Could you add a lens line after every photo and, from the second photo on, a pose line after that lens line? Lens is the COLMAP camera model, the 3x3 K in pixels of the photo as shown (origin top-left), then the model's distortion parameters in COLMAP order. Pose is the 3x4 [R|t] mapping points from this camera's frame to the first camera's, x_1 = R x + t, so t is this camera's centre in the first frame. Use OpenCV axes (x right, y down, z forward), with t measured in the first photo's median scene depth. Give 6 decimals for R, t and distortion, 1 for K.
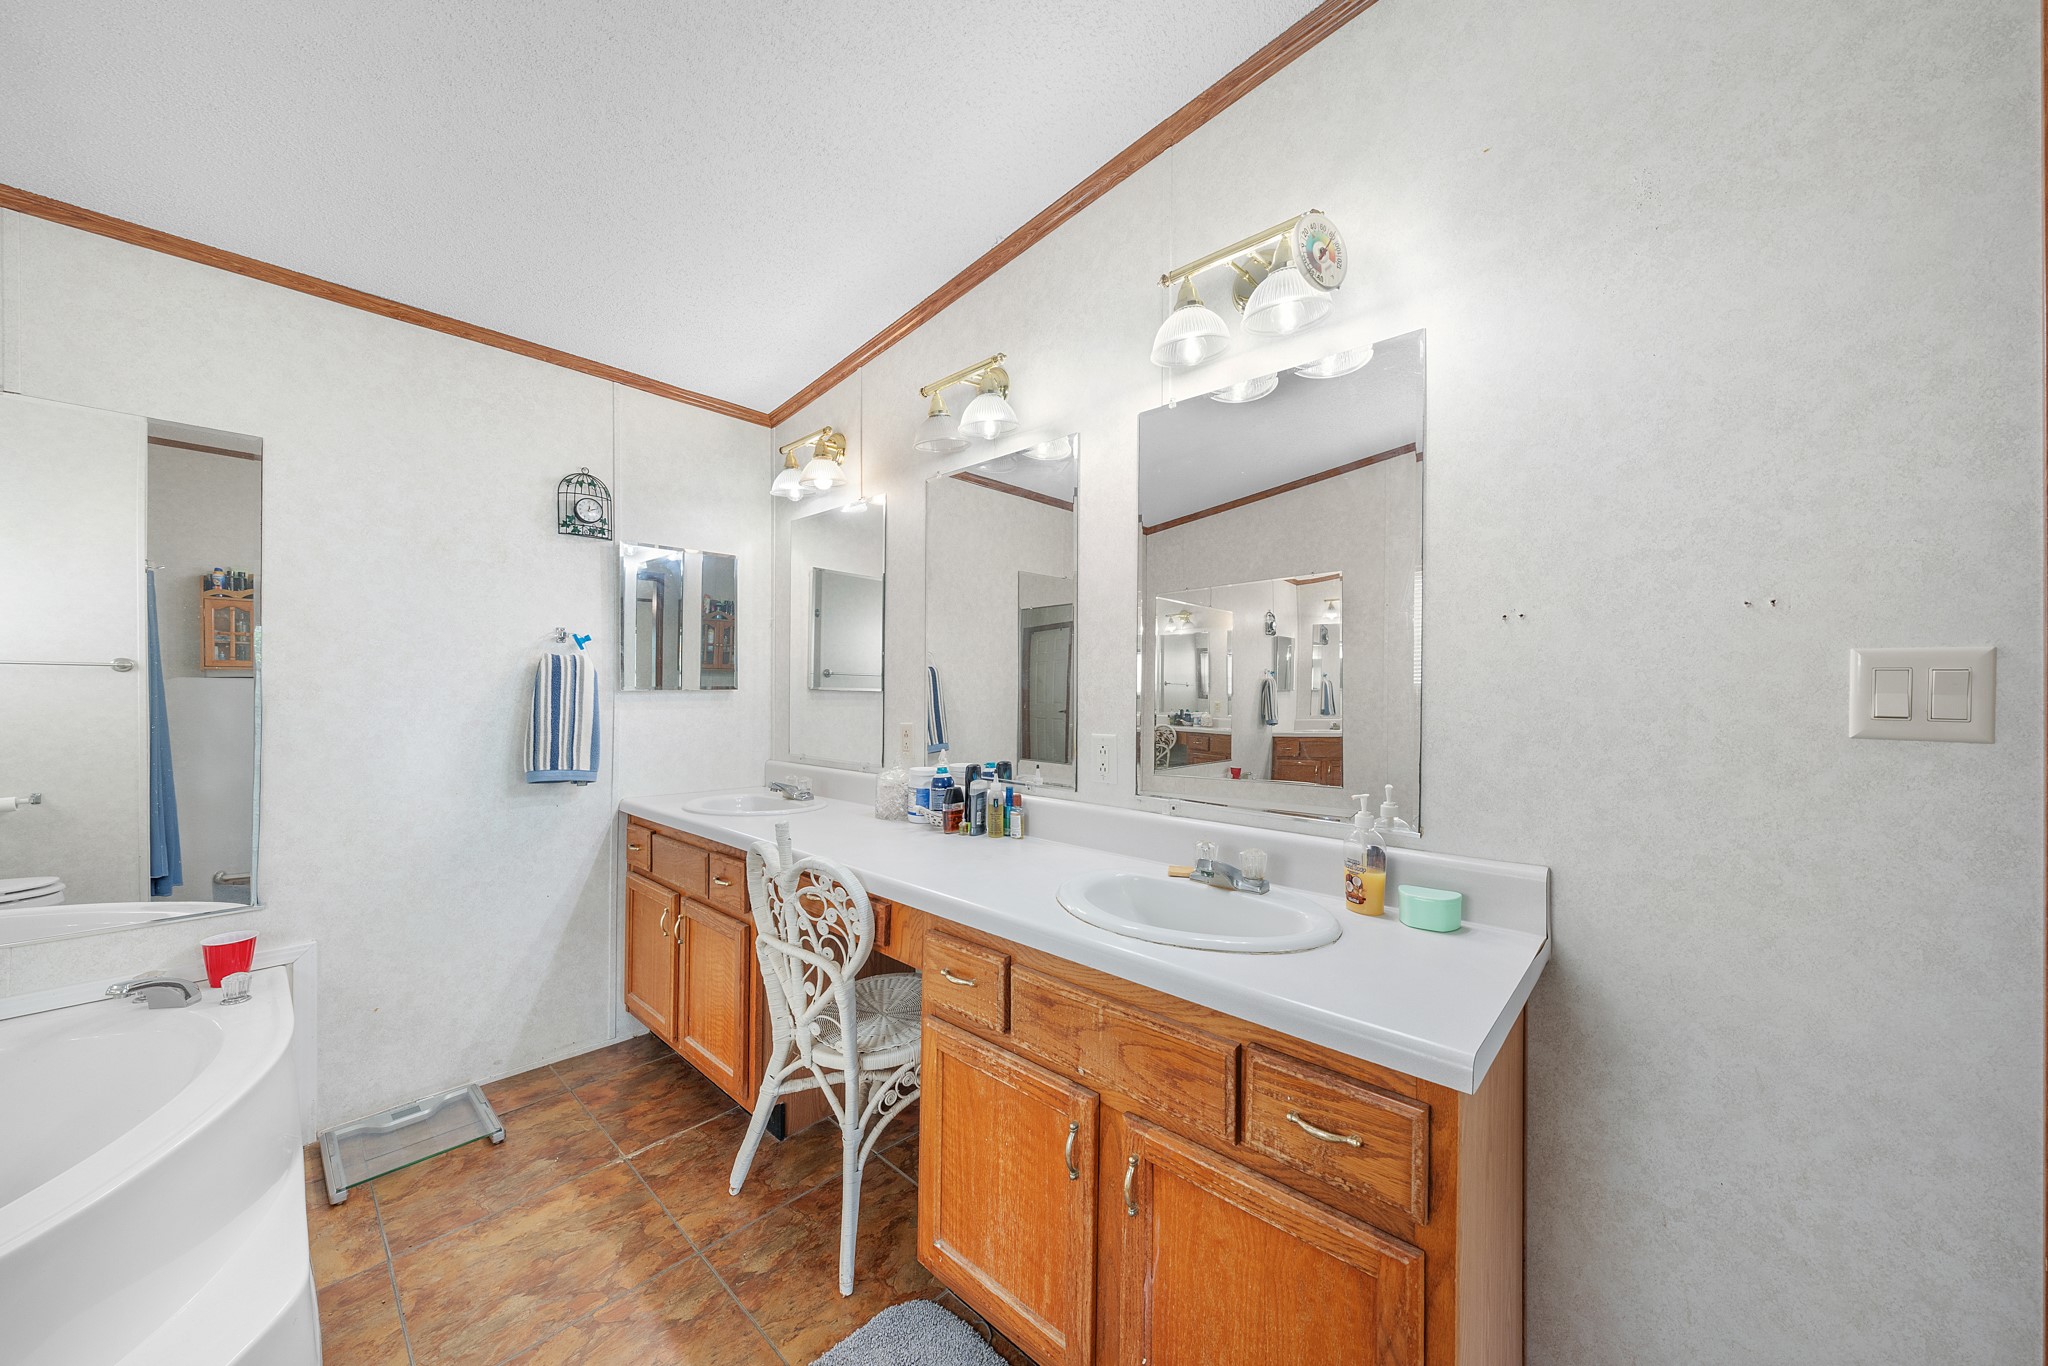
lens RADIAL K [[717.6, 0, 1026.3], [0, 717.6, 690.2], [0, 0, 1]] dist [-0.001091, 0.000994]
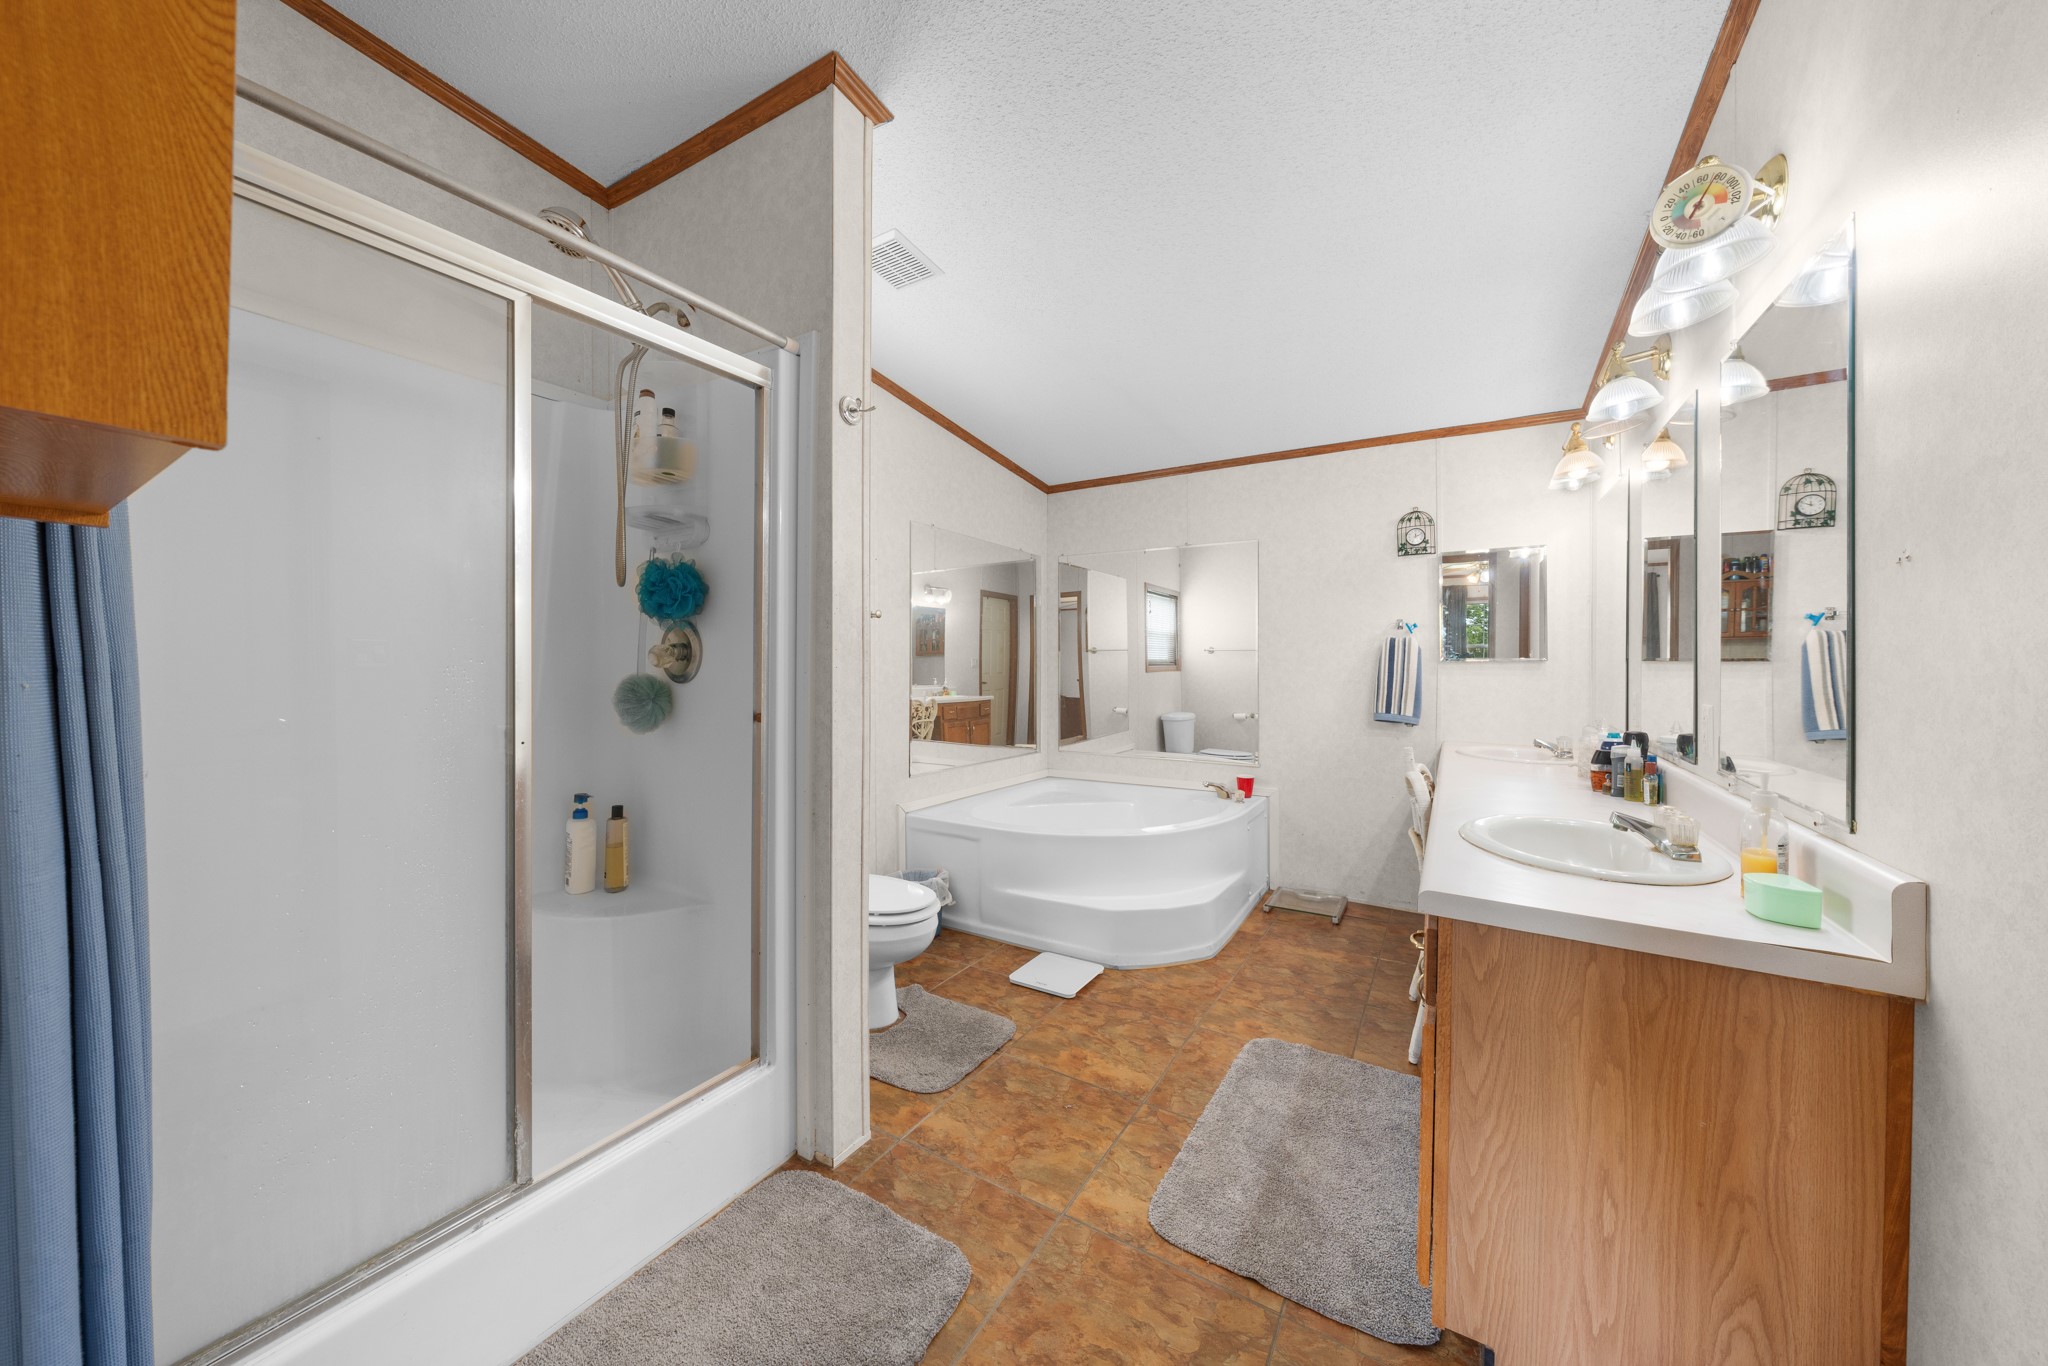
lens RADIAL K [[717.6, 0, 1023.2], [0, 717.6, 673.2], [0, 0, 1]] dist [-0.001091, 0.000994]
pose [[0.187666, 0.010943, -0.982172, 0.684593], [0.000133, 0.999938, 0.011167, 0.008055], [0.982233, -0.002227, 0.187653, -0.048407]]
